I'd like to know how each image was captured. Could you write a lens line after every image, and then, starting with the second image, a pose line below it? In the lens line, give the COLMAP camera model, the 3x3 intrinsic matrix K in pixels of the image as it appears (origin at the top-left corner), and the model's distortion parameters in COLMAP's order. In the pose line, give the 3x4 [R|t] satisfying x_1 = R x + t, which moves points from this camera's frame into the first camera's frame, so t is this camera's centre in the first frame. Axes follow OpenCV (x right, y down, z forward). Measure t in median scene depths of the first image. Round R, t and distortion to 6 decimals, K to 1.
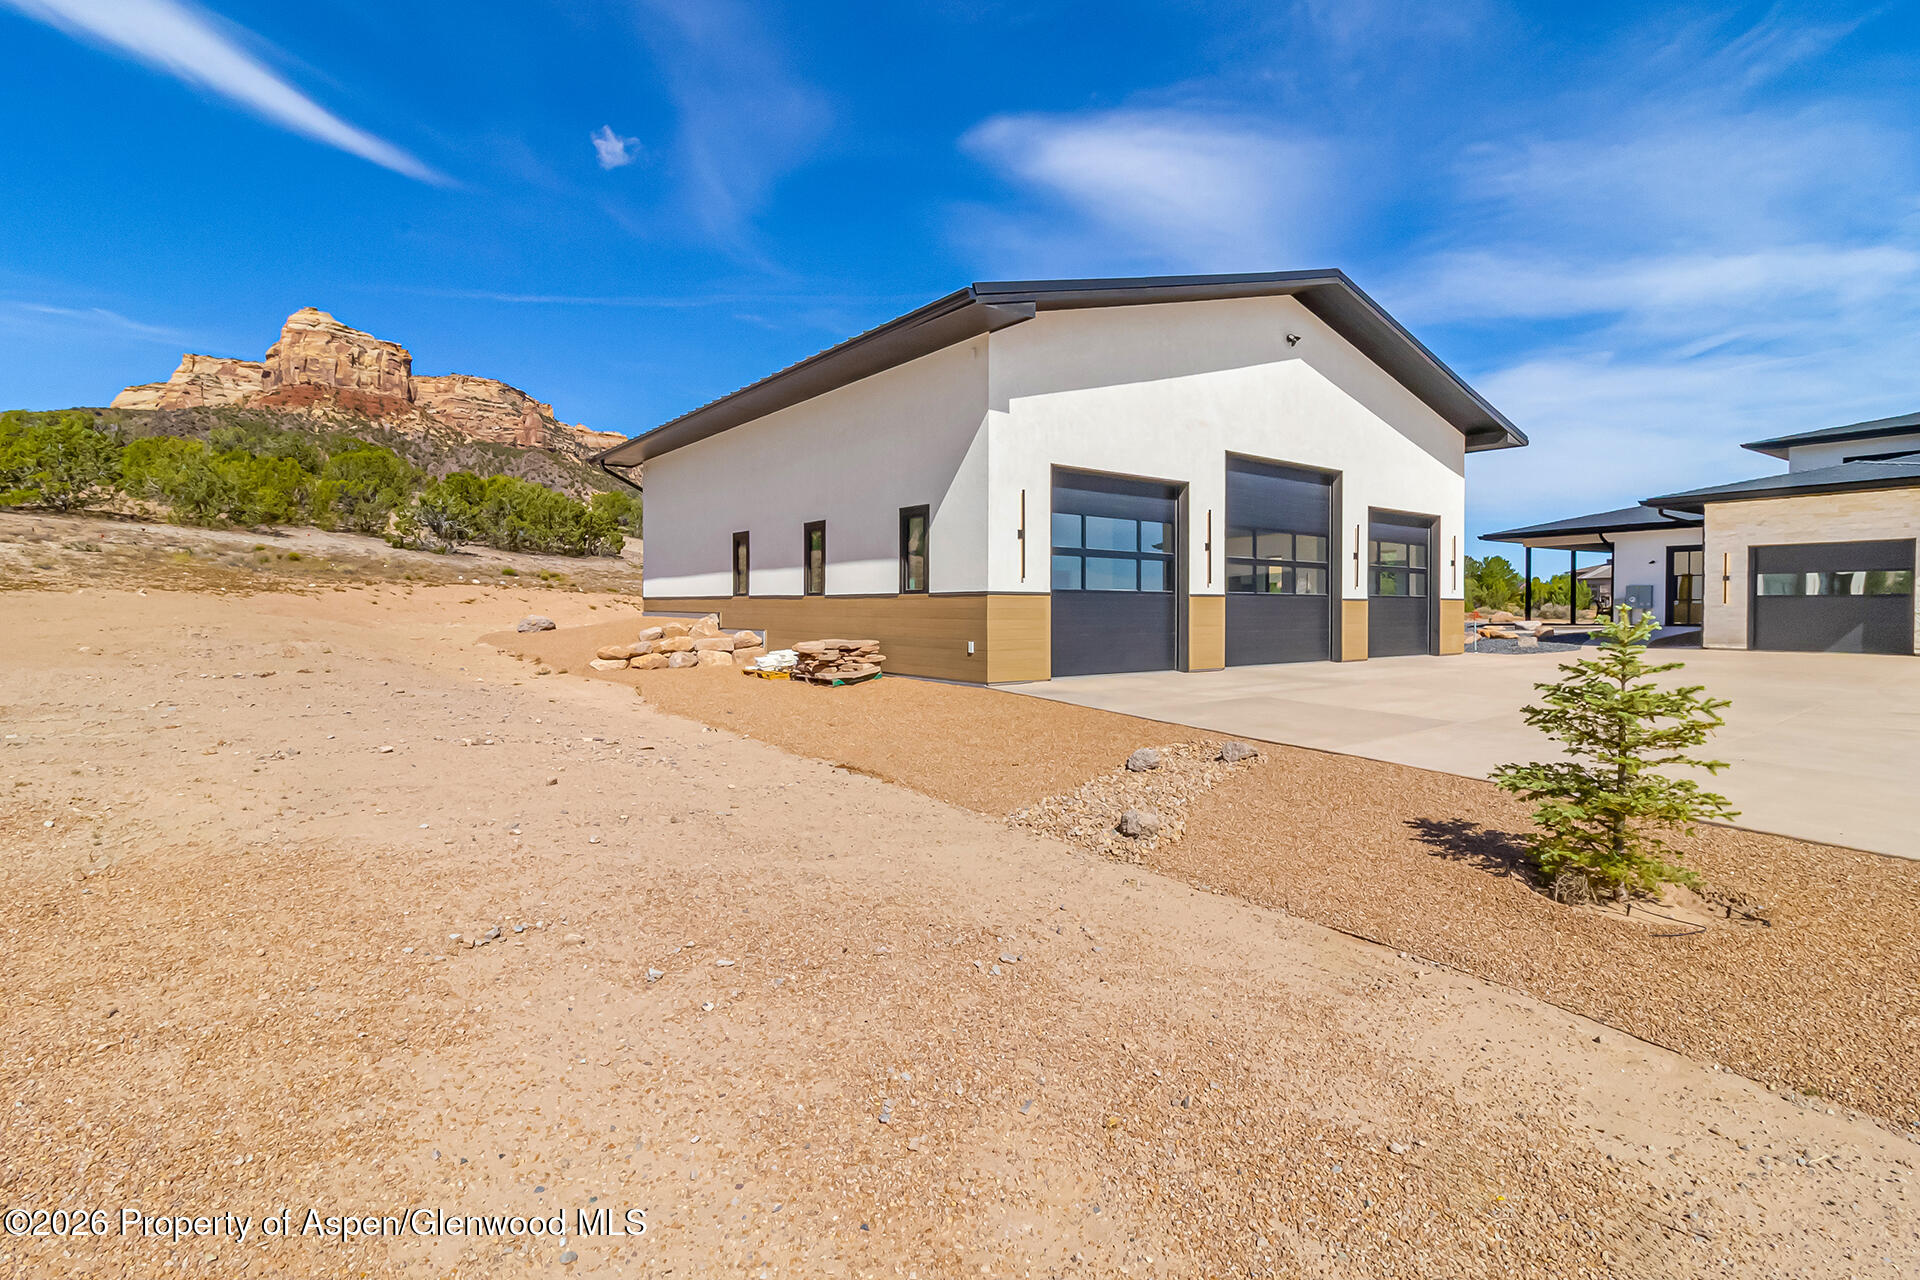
lens RADIAL K [[909.4, 0, 962.0], [0, 909.4, 613.5], [0, 0, 1]] dist [0.006595, 0.000312]
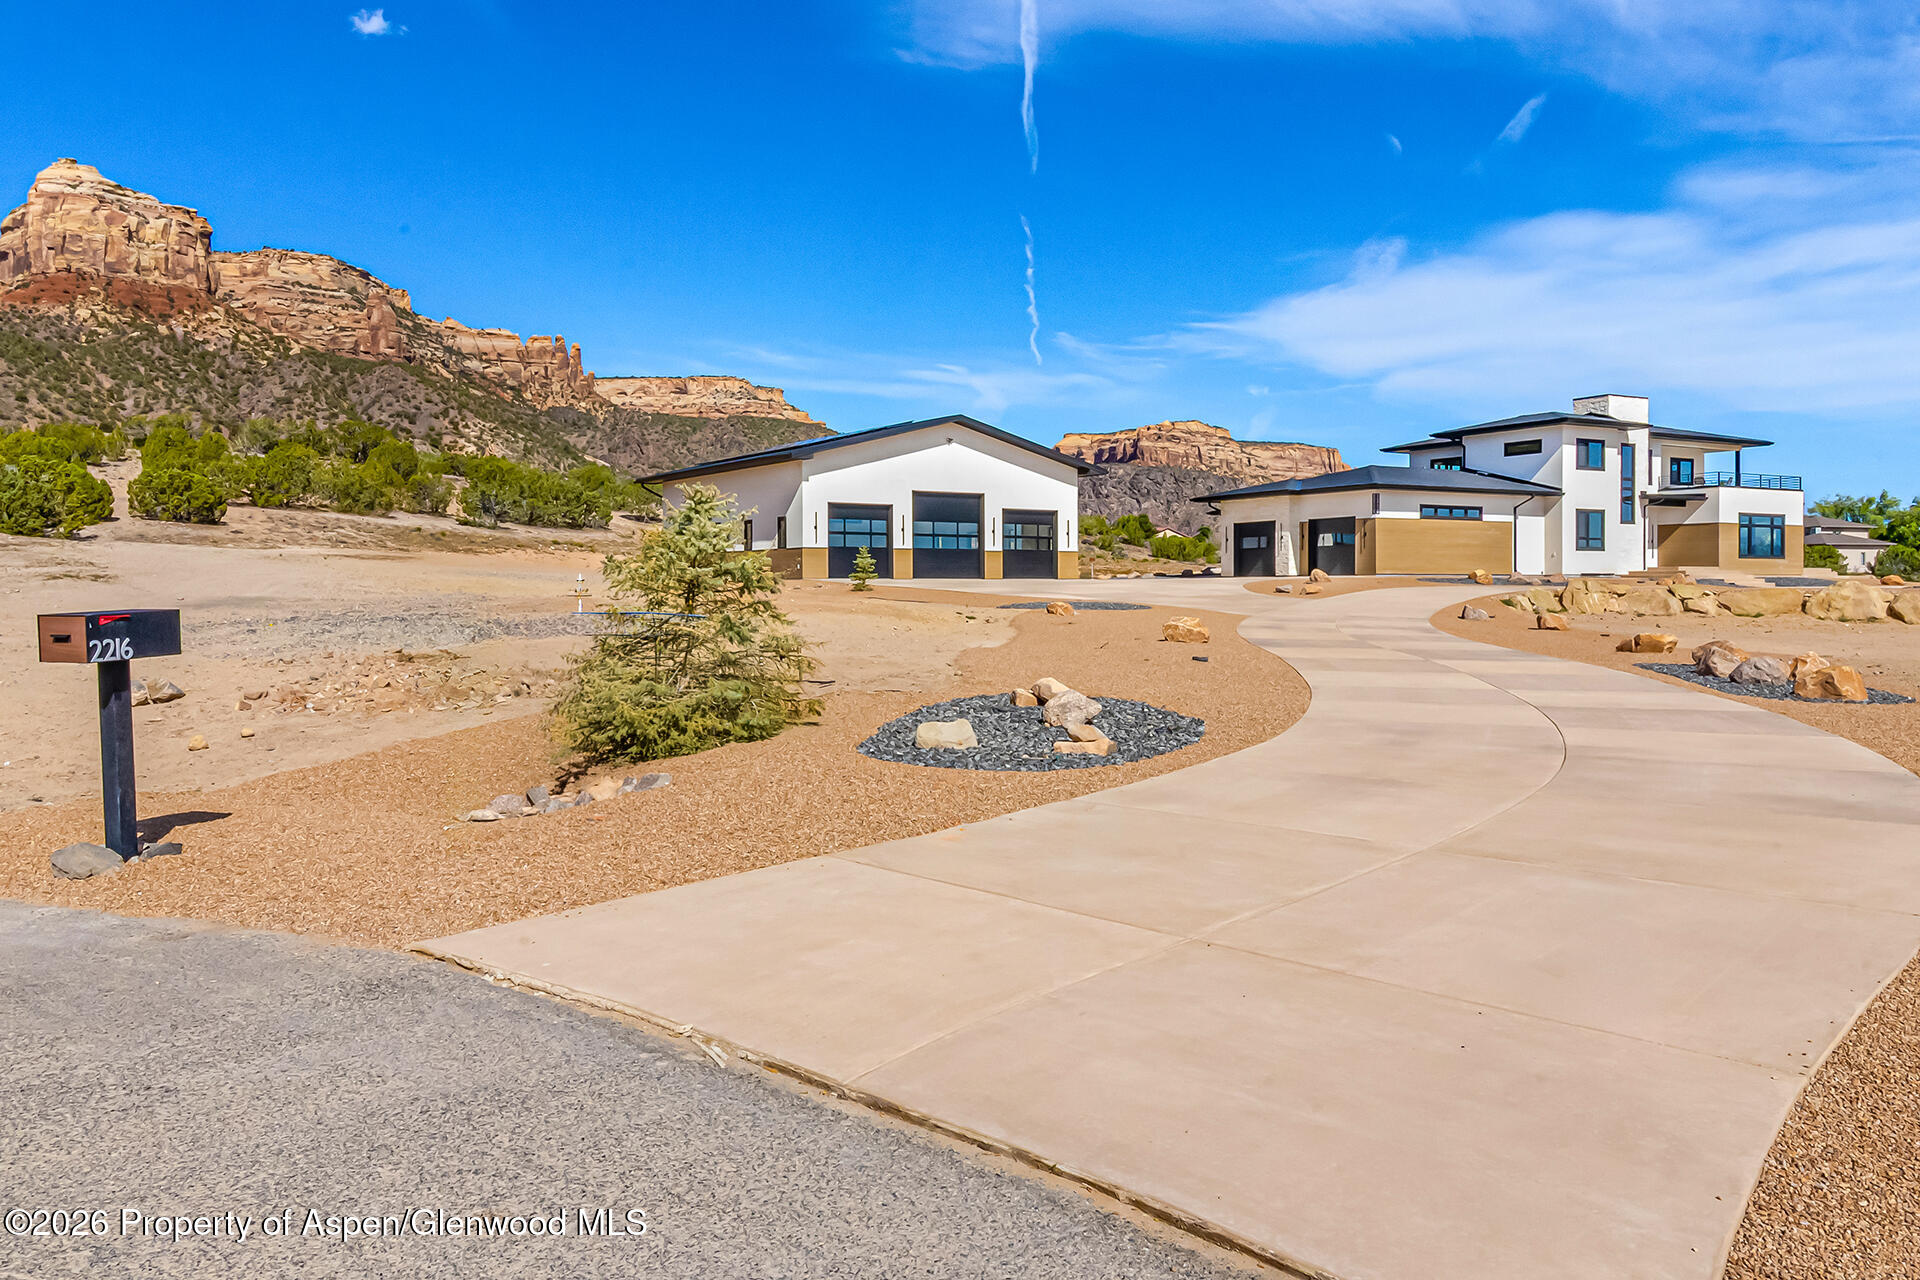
lens RADIAL K [[1445.0, 0, 962.0], [0, 1445.0, 600.6], [0, 0, 1]] dist [0.008461, -0.001535]
pose [[0.998575, -0.007251, -0.052871, 0.011862], [0.007205, 0.999973, -0.001055, 0.002352], [0.052877, 0.000673, 0.998601, -0.054718]]
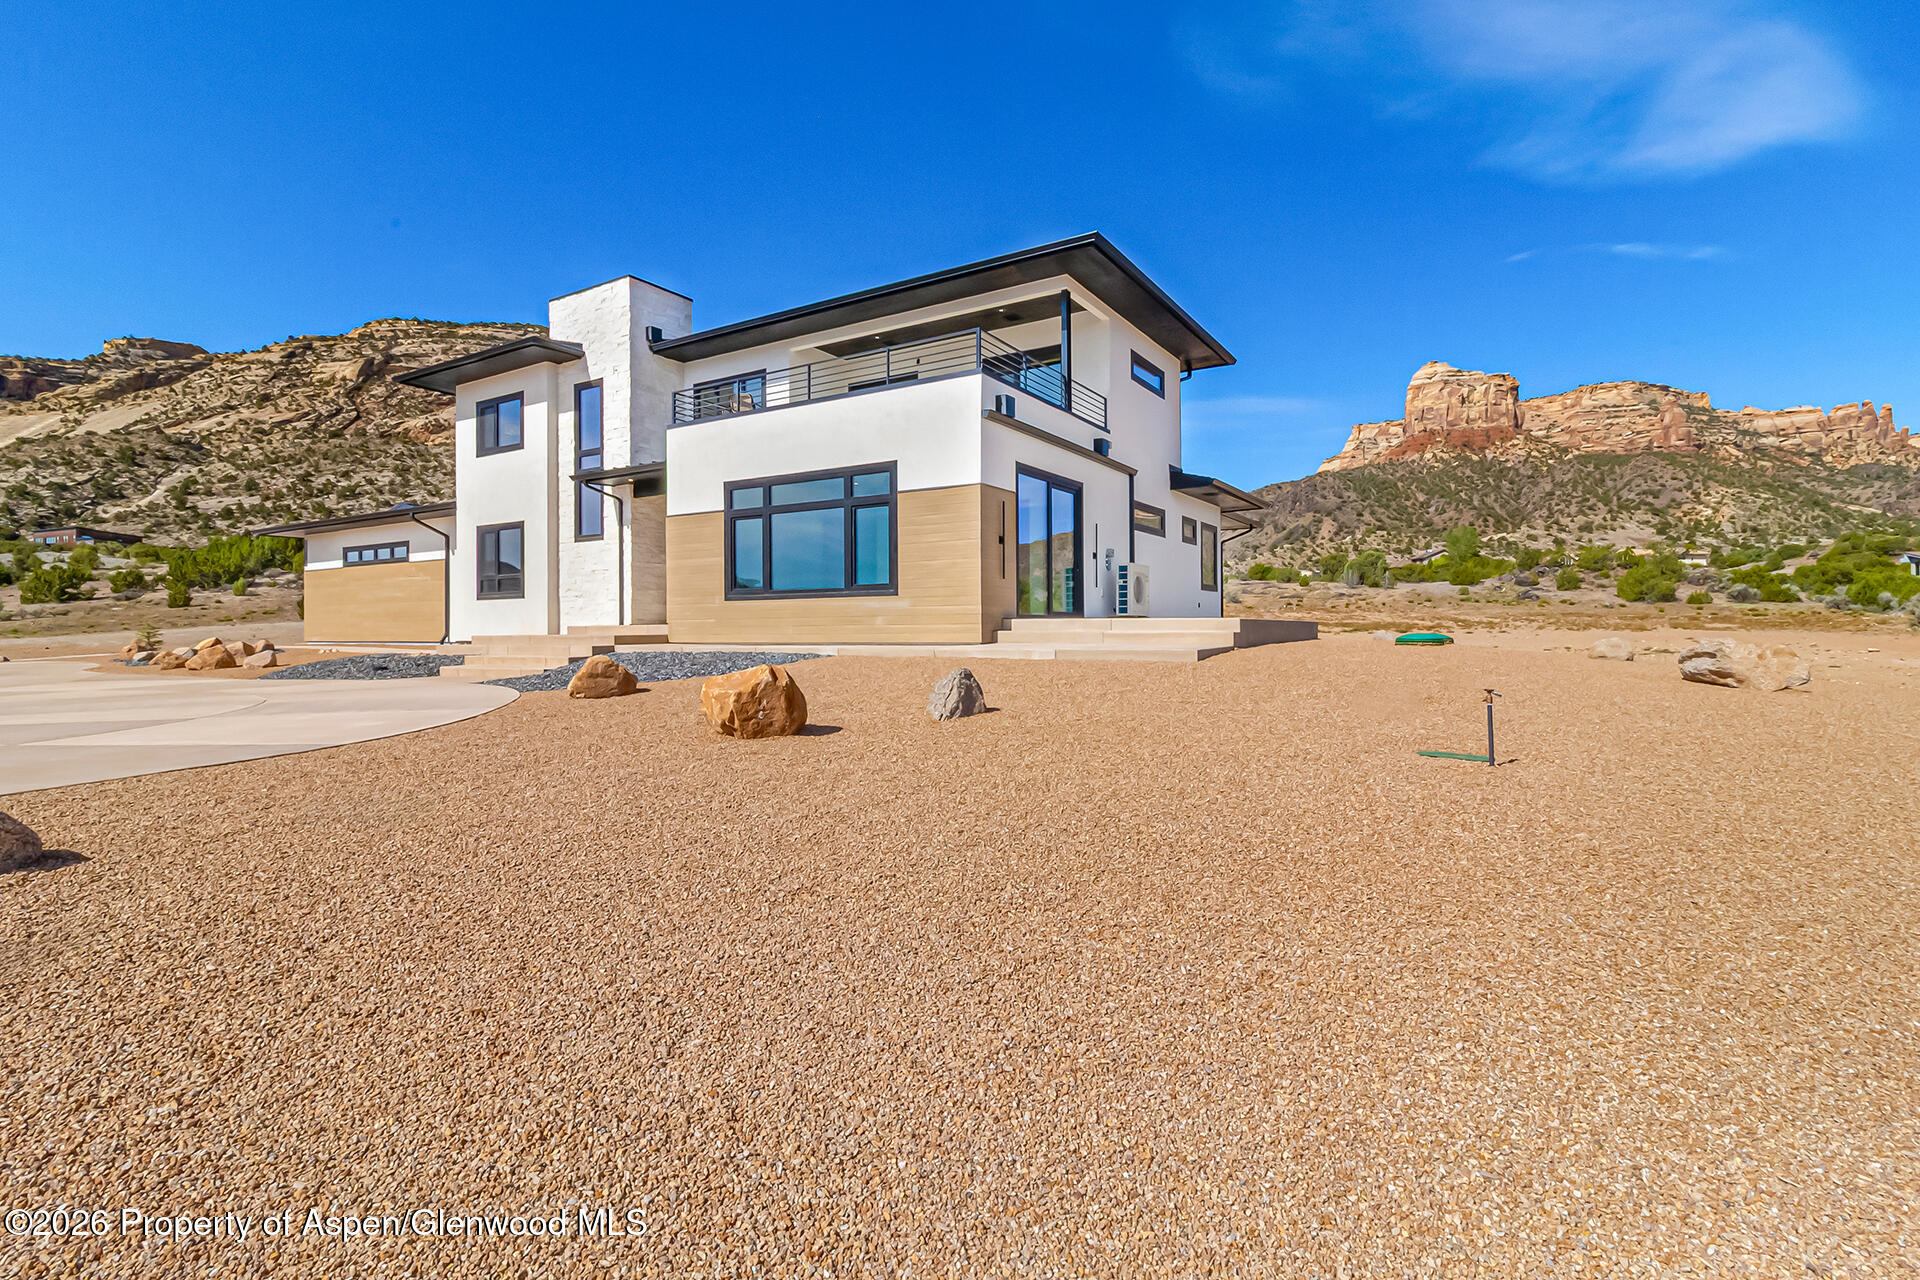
lens RADIAL K [[921.0, 0, 966.6], [0, 921.0, 629.6], [0, 0, 1]] dist [0.000495, 0.000495]
pose [[0.414370, -0.009888, -0.910055, 0.073506], [0.001217, 0.999946, -0.010311, 0.001040], [0.910108, 0.003165, 0.414360, 0.027625]]
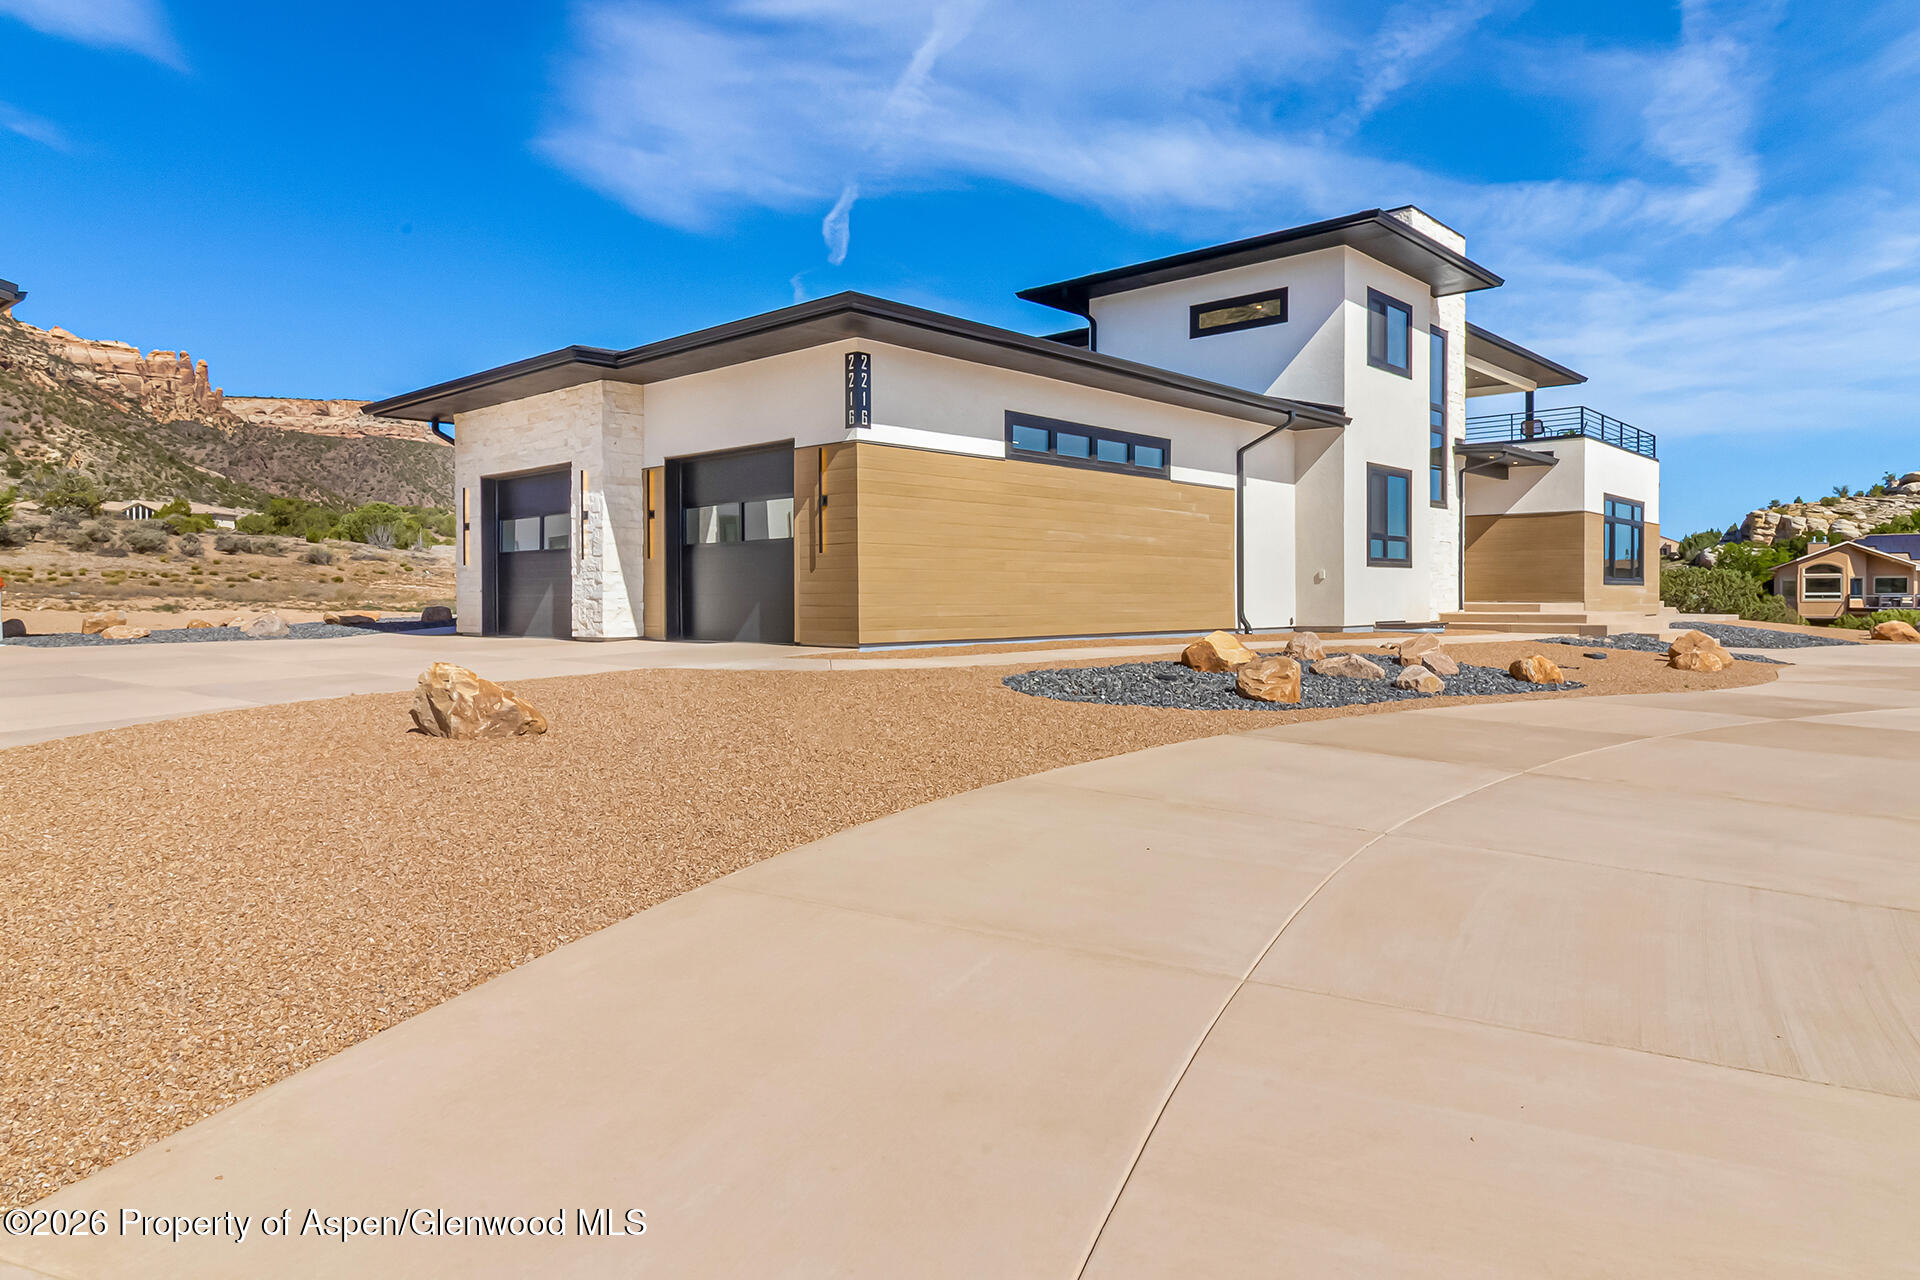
lens RADIAL K [[1181.6, 0, 958.6], [0, 1181.6, 614.7], [0, 0, 1]] dist [0.006351, -0.000239]
pose [[0.972088, -0.009509, 0.234425, 0.026295], [0.007863, 0.999937, 0.007954, 0.000564], [-0.234486, -0.005889, 0.972102, 0.002526]]
